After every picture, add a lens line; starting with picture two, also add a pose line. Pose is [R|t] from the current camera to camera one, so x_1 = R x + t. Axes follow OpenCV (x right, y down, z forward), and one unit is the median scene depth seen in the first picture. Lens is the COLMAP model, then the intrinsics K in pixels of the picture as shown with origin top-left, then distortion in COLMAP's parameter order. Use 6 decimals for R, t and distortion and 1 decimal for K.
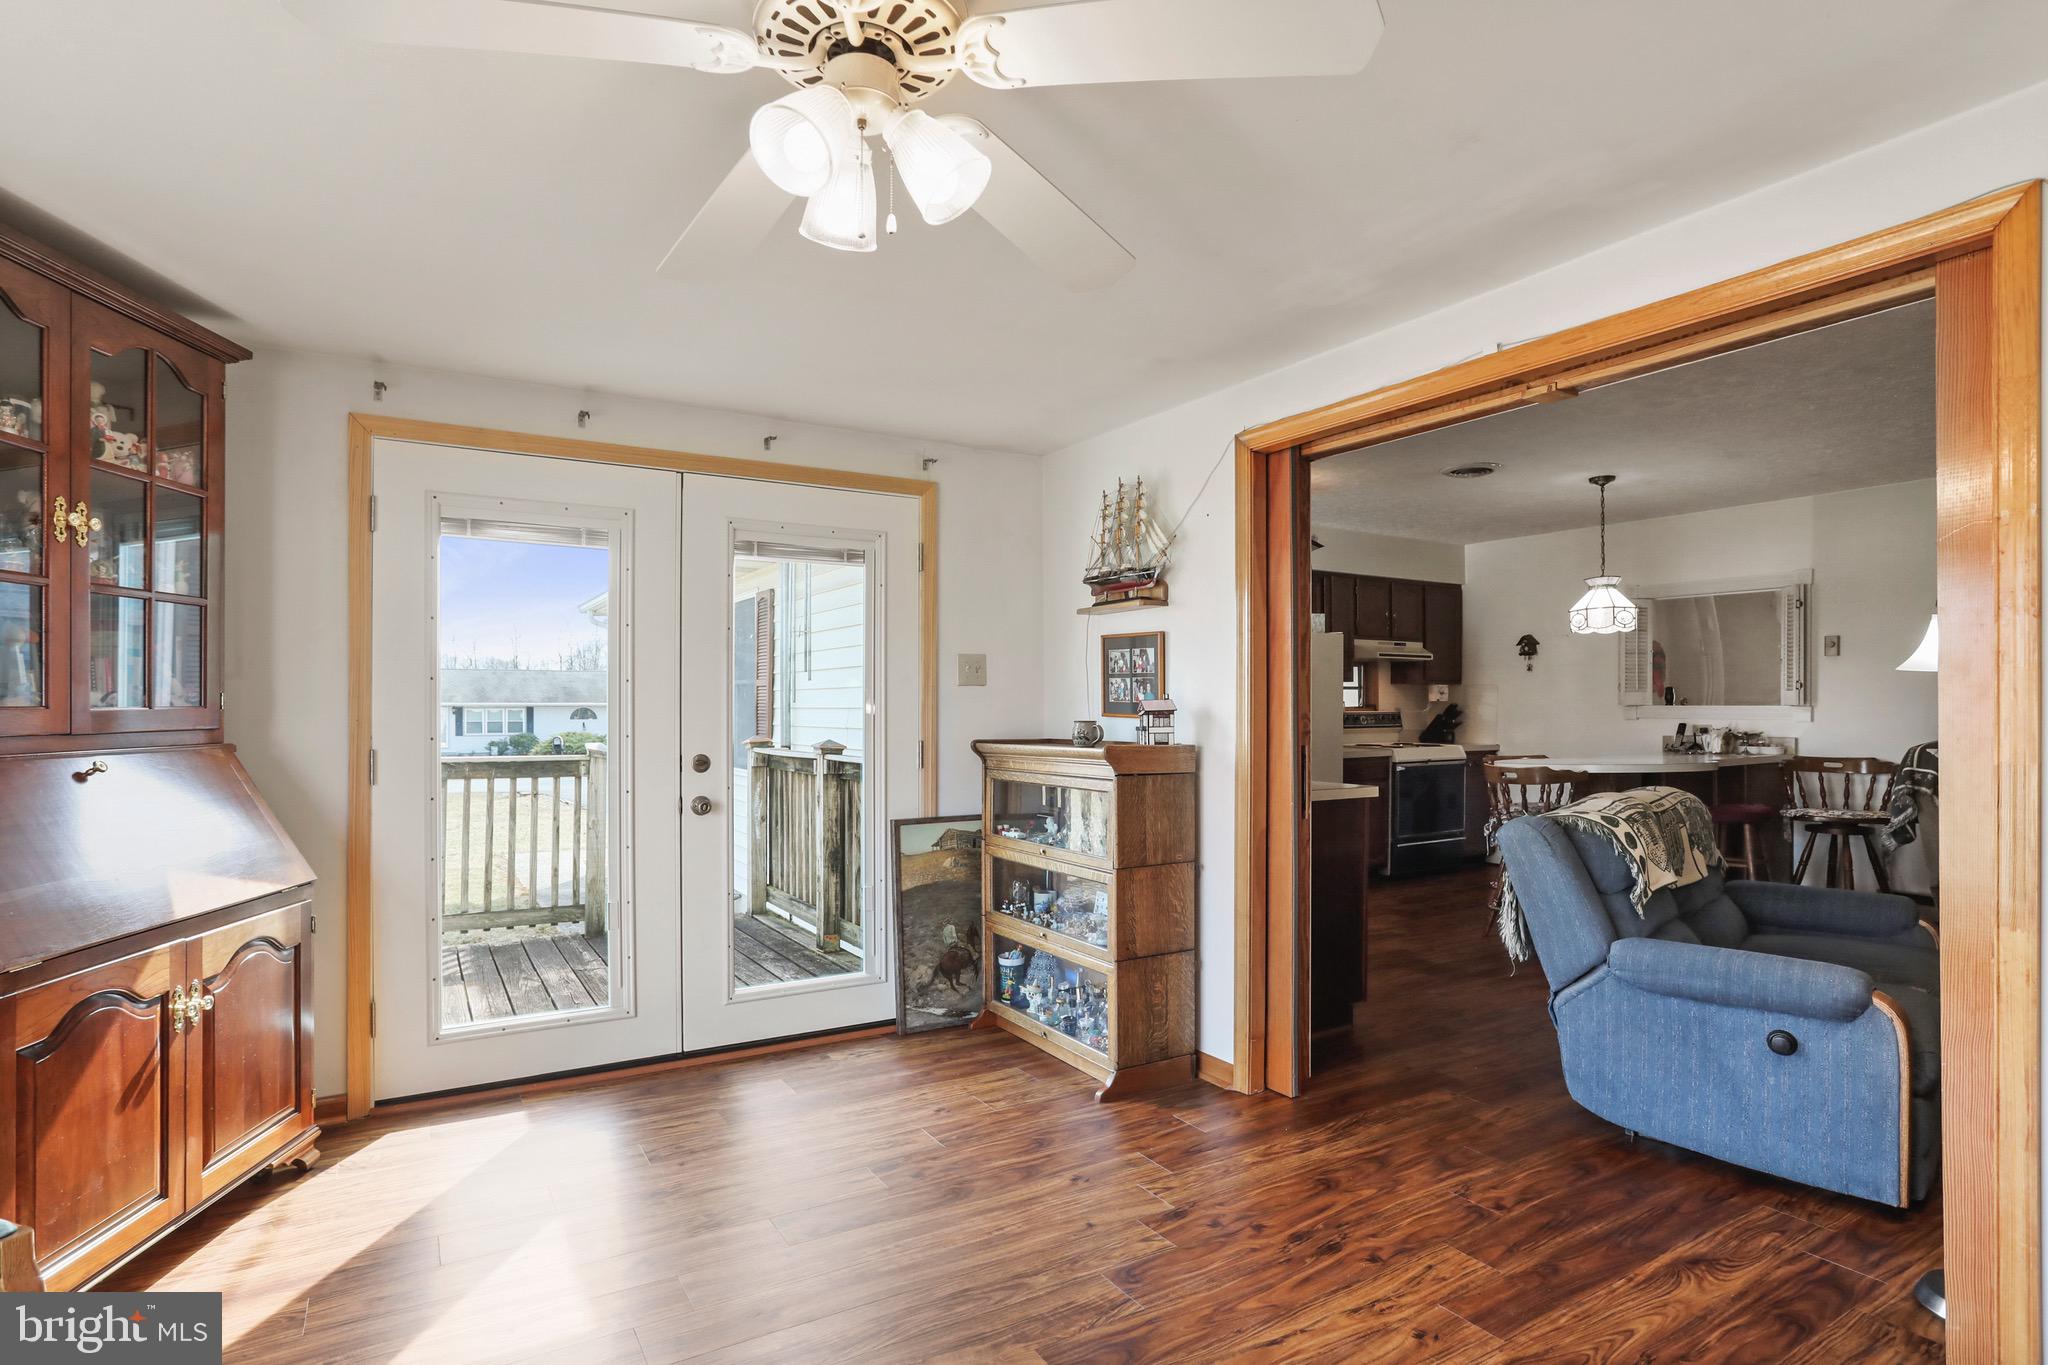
lens RADIAL K [[1017.7, 0, 1023.4], [0, 1017.7, 709.8], [0, 0, 1]] dist [0.002461, 0.000443]
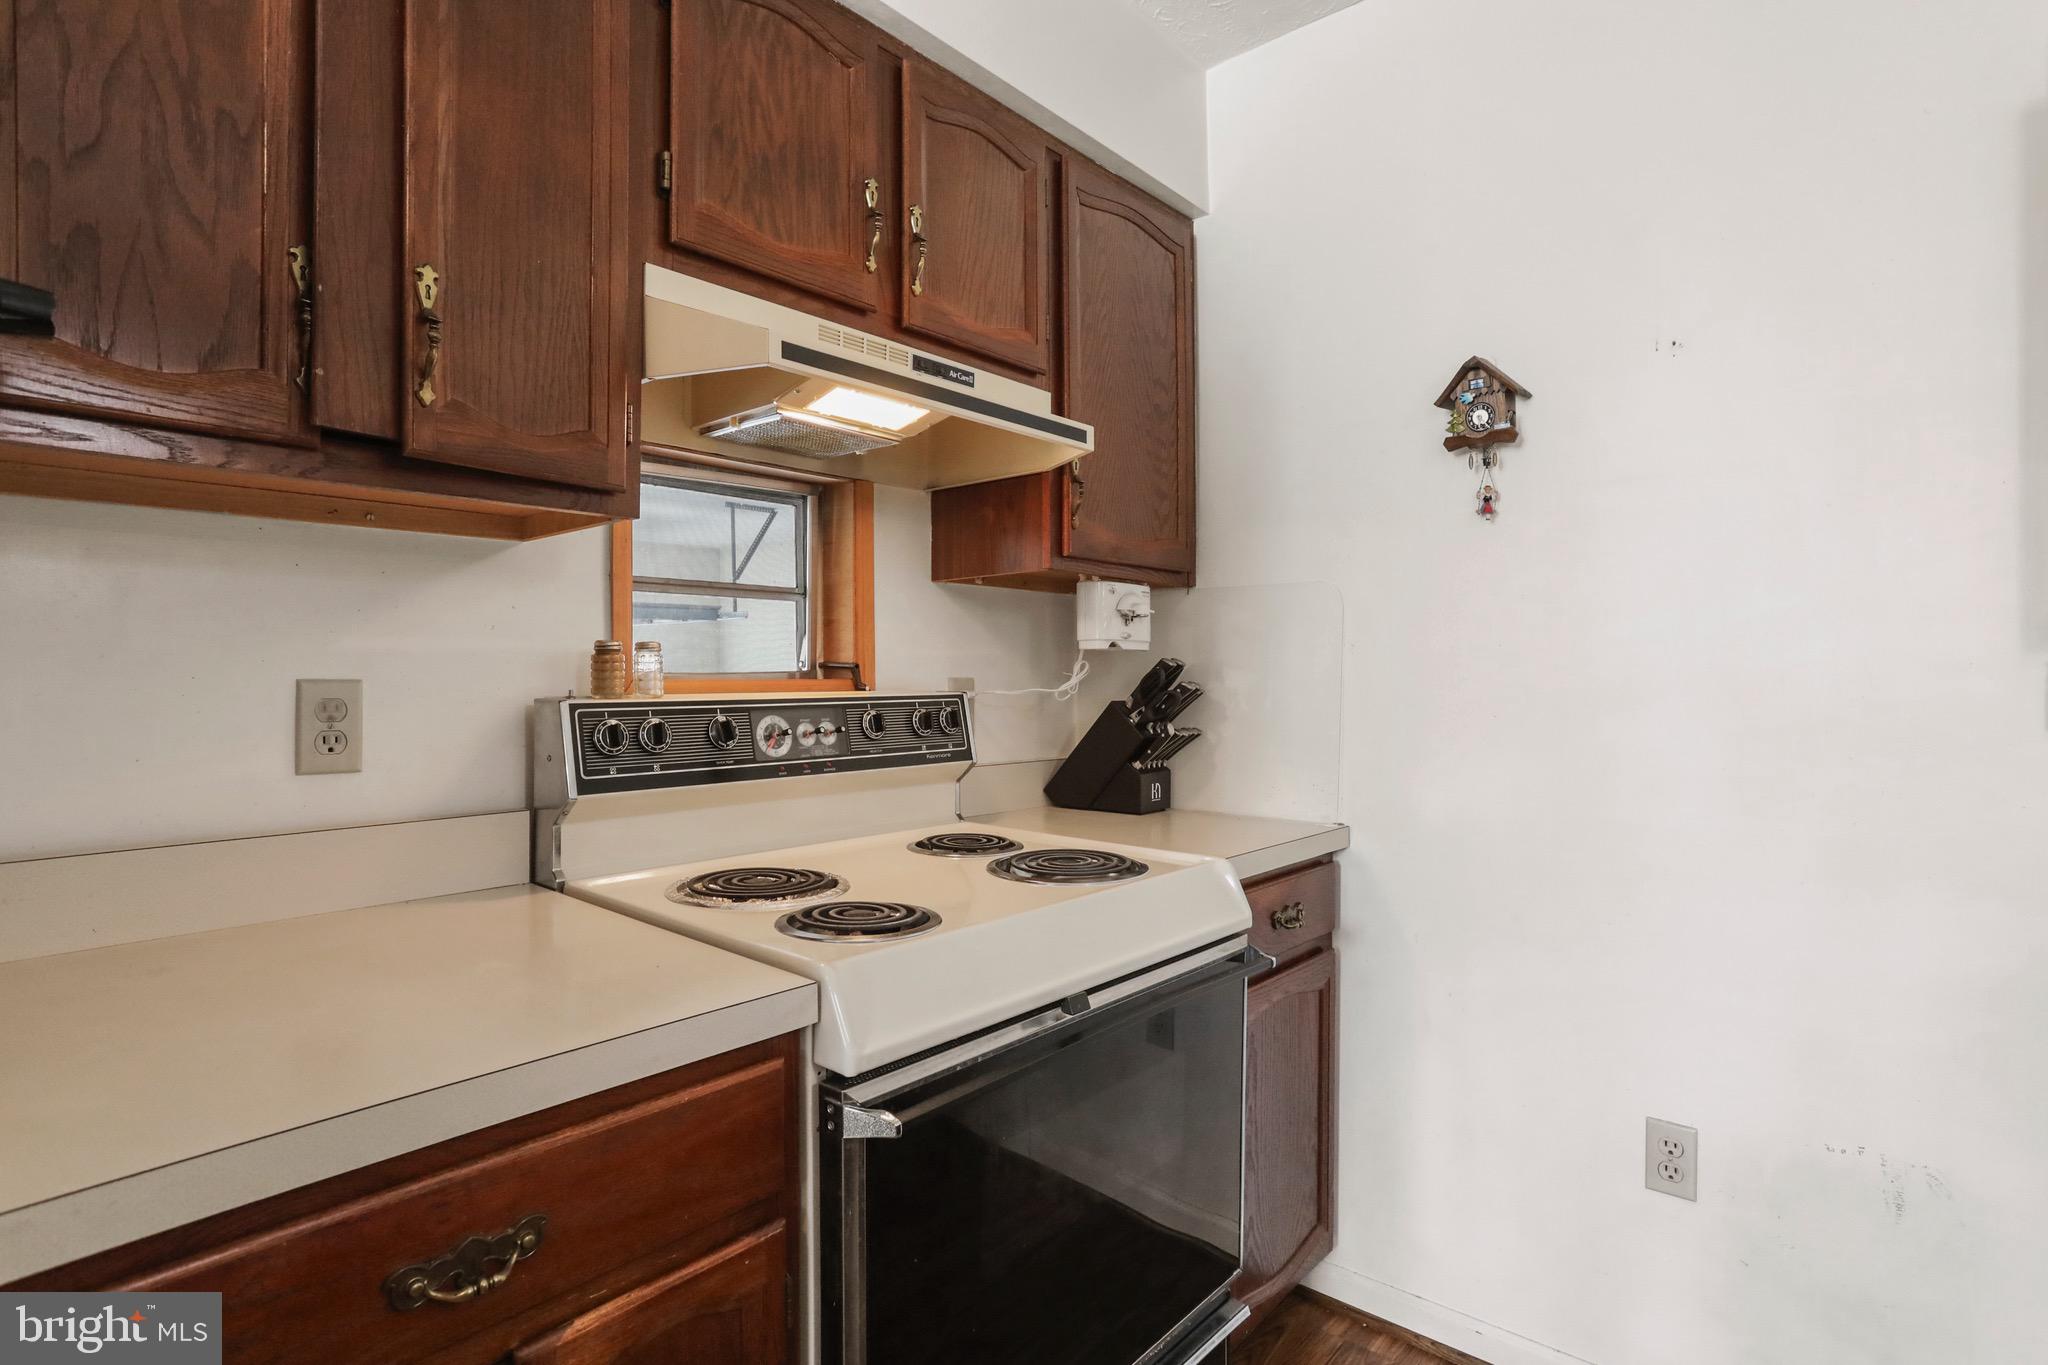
lens RADIAL K [[1039.6, 0, 1022.5], [0, 1039.6, 676.5], [0, 0, 1]] dist [-0.037308, 0.032465]
pose [[0.951691, 0.000346, 0.307059, 0.347227], [0.000705, 0.999994, -0.003313, -0.001384], [-0.307058, 0.003369, 0.951685, 0.861497]]
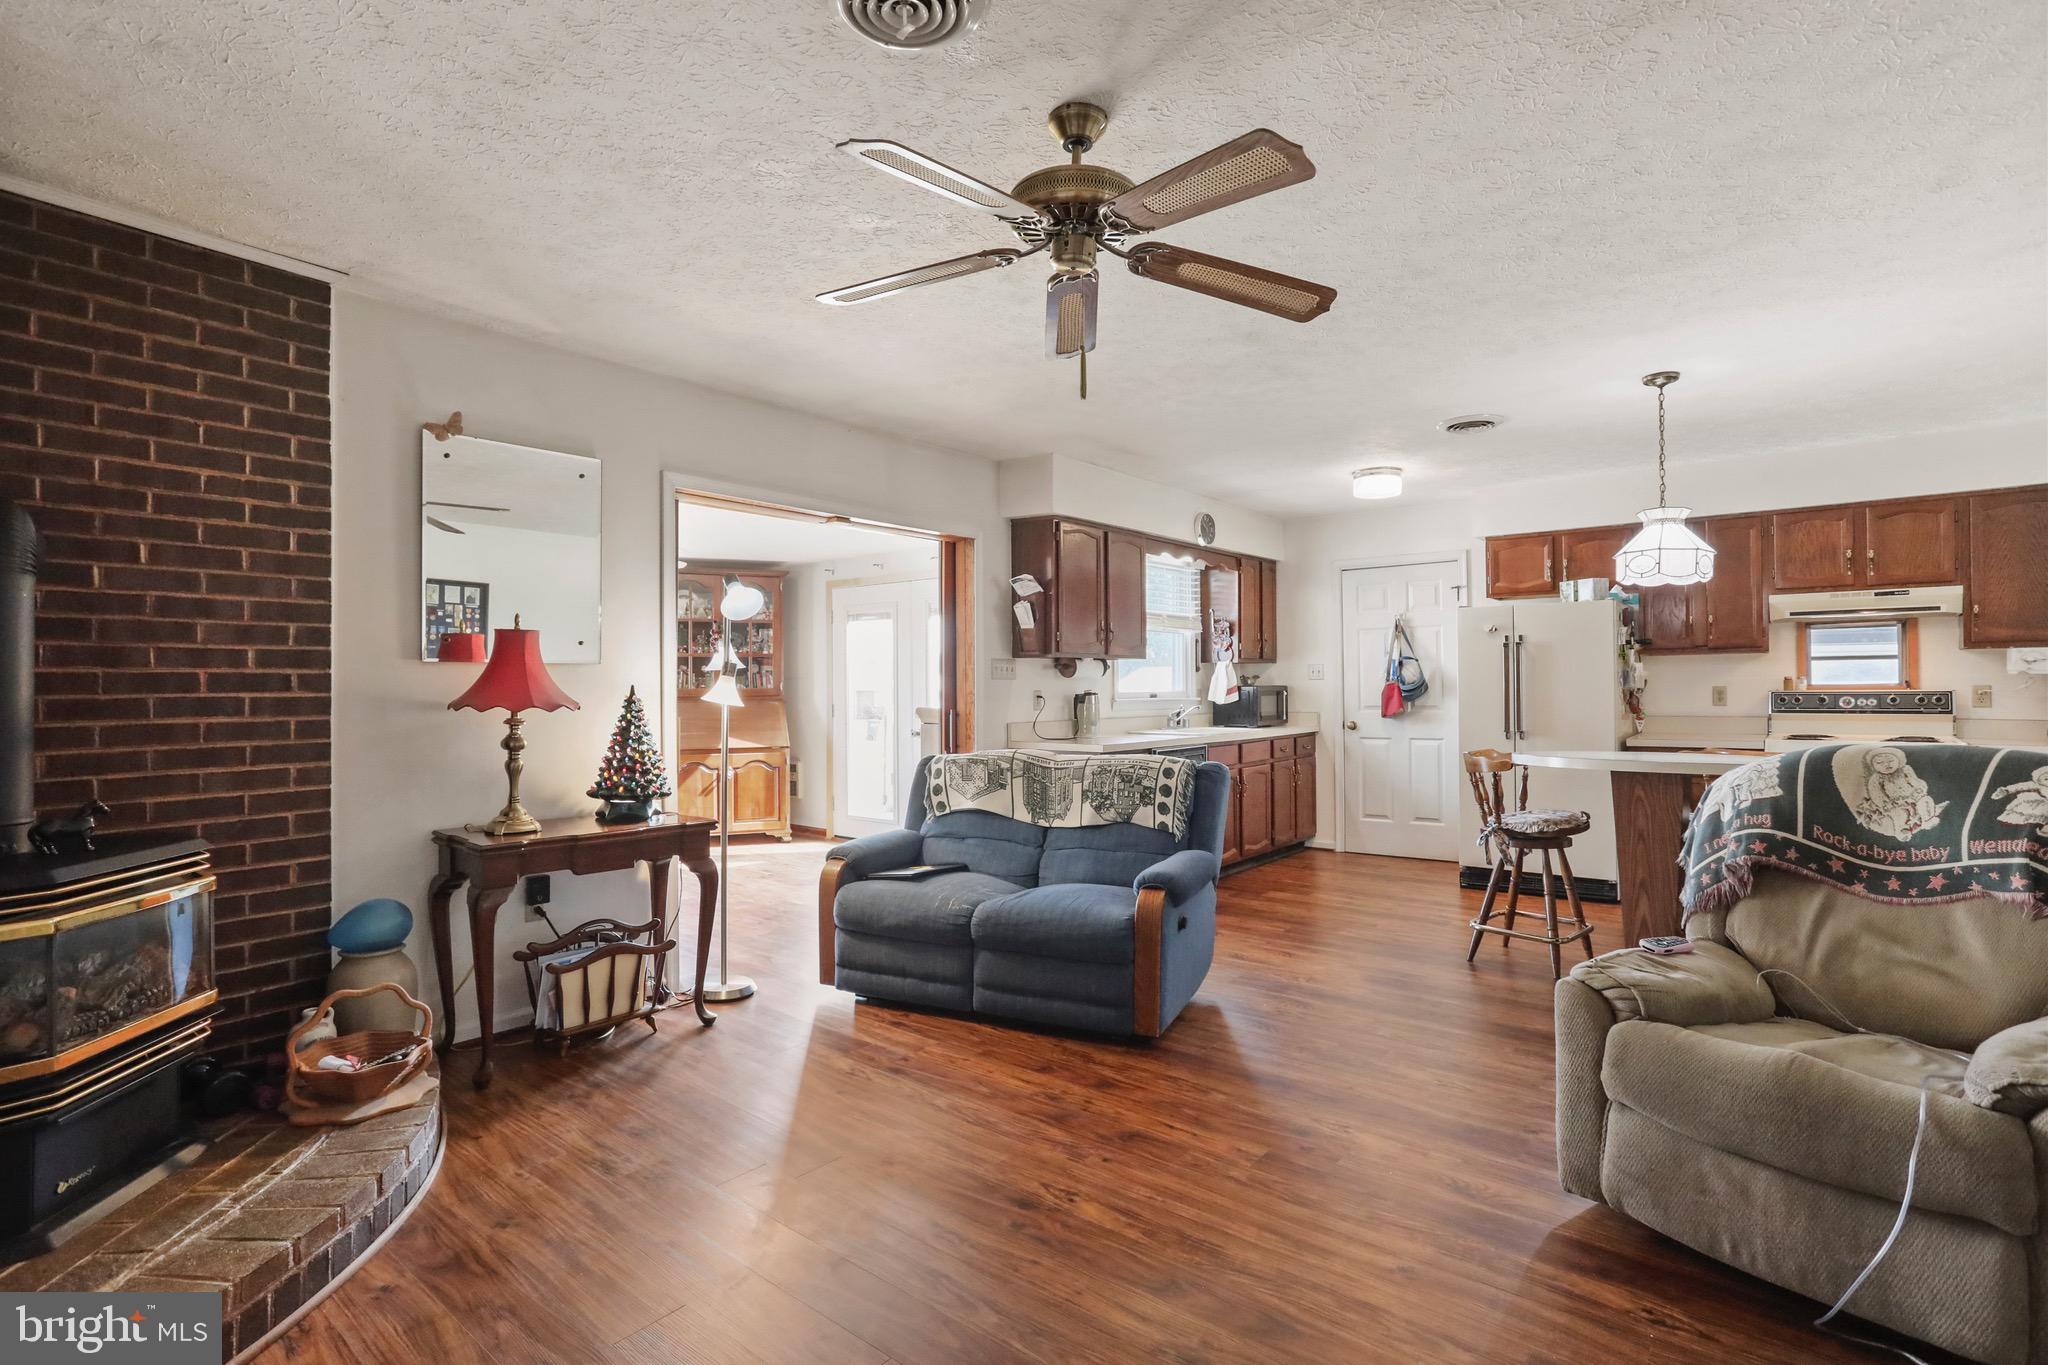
lens RADIAL K [[995.8, 0, 1024.0], [0, 995.8, 682.5], [0, 0, 1]] dist [-0.045916, 0.030654]
pose [[0.345018, -0.004595, -0.938585, 0.850285], [0.003266, 0.999988, -0.003695, -0.003555], [0.938590, -0.001791, 0.345029, 0.247689]]
